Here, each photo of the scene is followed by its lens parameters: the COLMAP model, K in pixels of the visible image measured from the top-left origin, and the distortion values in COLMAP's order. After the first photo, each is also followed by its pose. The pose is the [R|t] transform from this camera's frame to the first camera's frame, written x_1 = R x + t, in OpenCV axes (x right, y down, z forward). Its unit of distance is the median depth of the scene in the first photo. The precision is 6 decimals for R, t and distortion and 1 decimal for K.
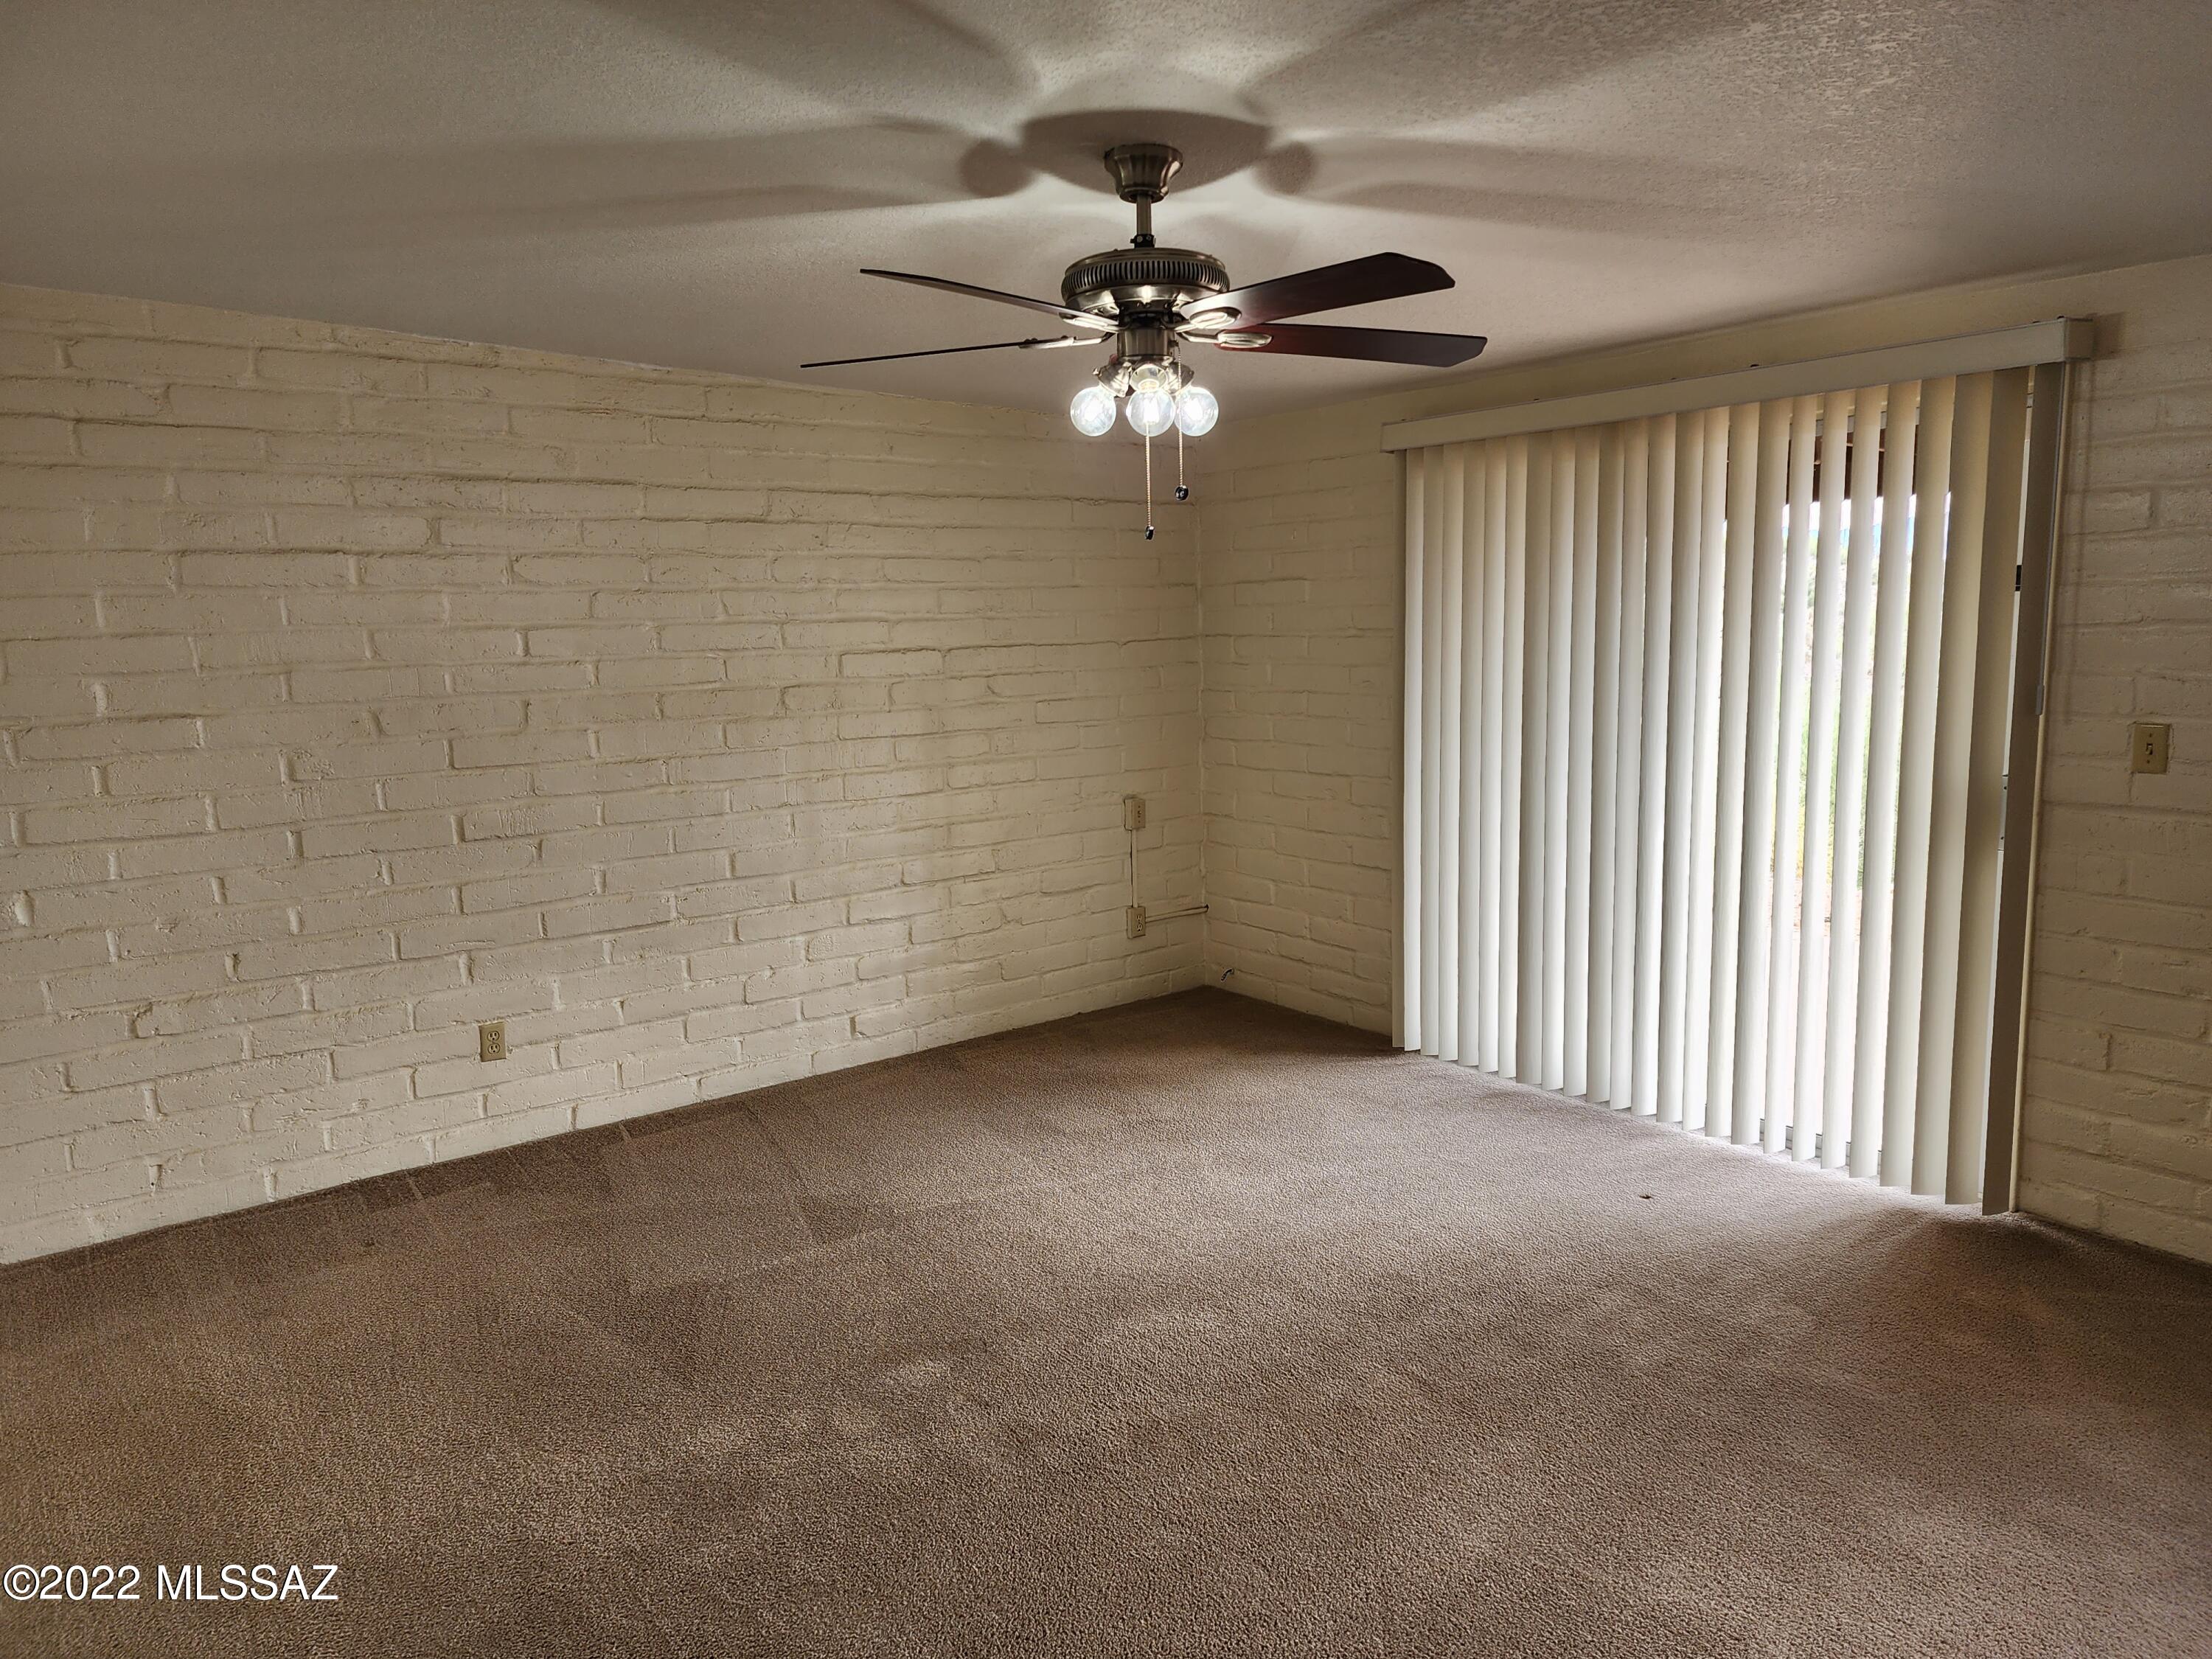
lens RADIAL K [[1487.5, 0, 1106.0], [0, 1487.5, 829.5], [0, 0, 1]] dist [0.074245, -0.065450]
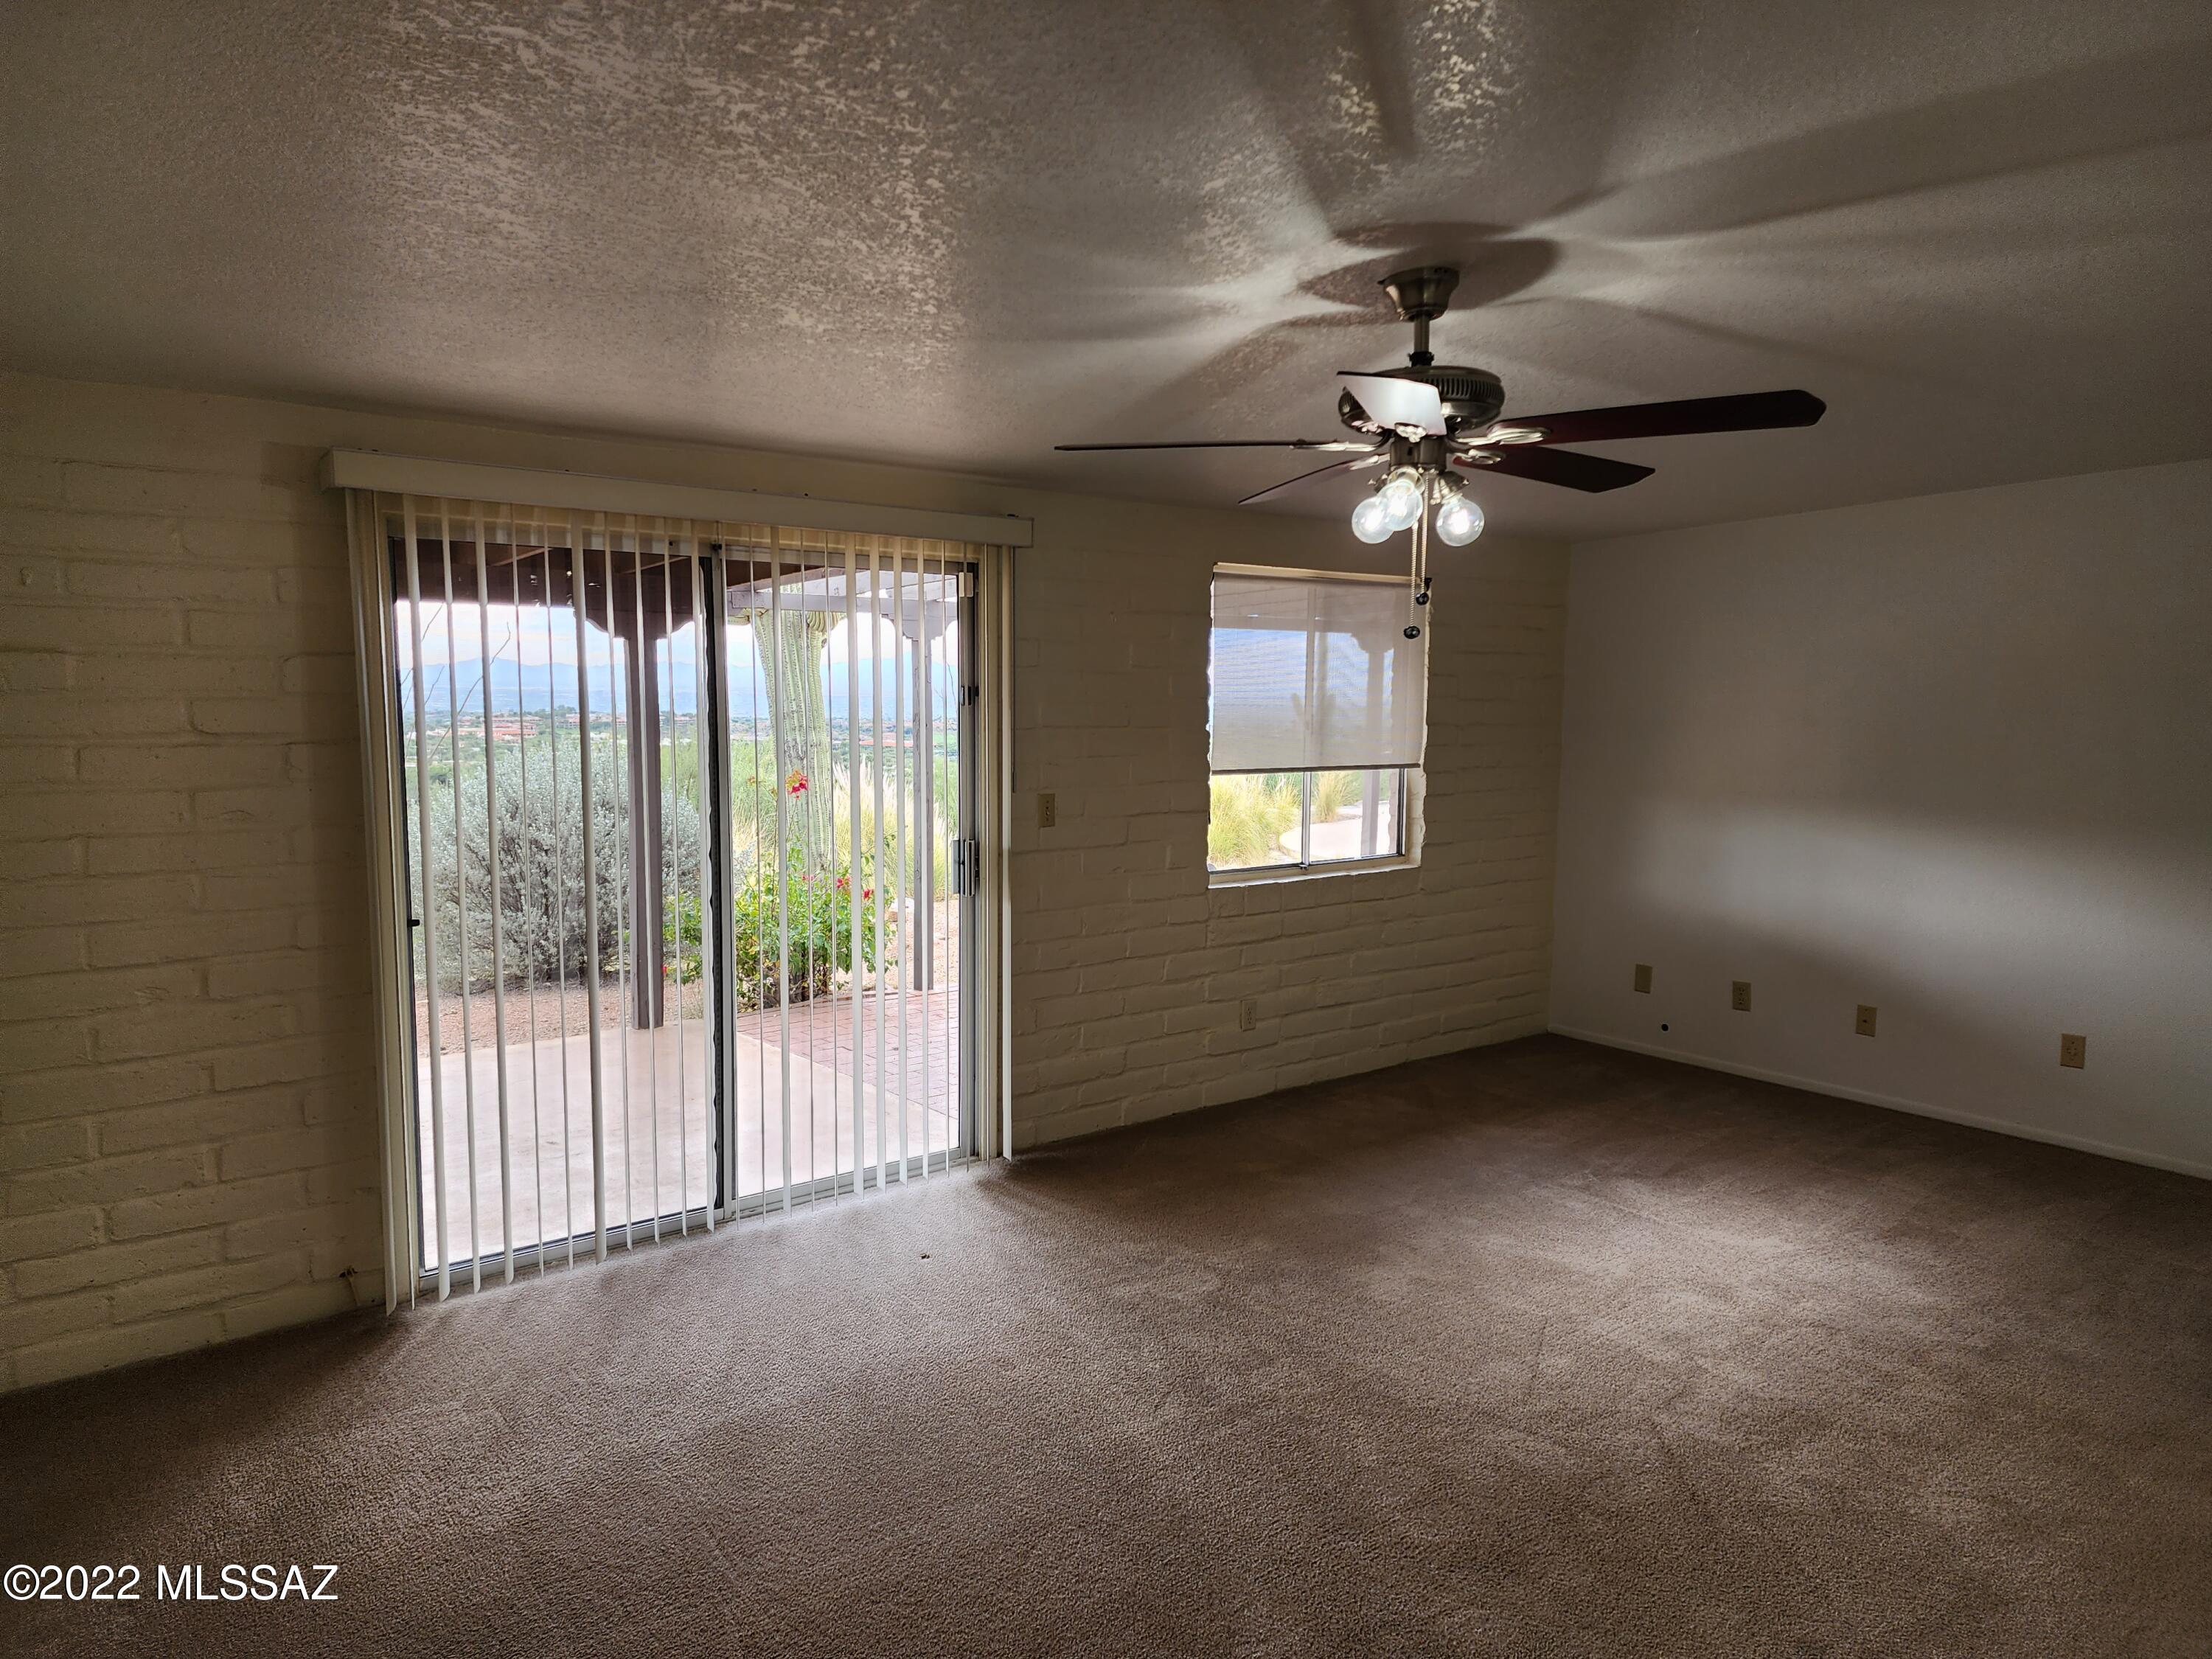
lens RADIAL K [[1487.5, 0, 1106.0], [0, 1487.5, 829.5], [0, 0, 1]] dist [0.074245, -0.065450]
pose [[-0.015337, -0.074434, 0.997108, -0.847037], [0.141670, 0.987003, 0.075859, -0.147180], [-0.989795, 0.142423, -0.004593, 1.041545]]
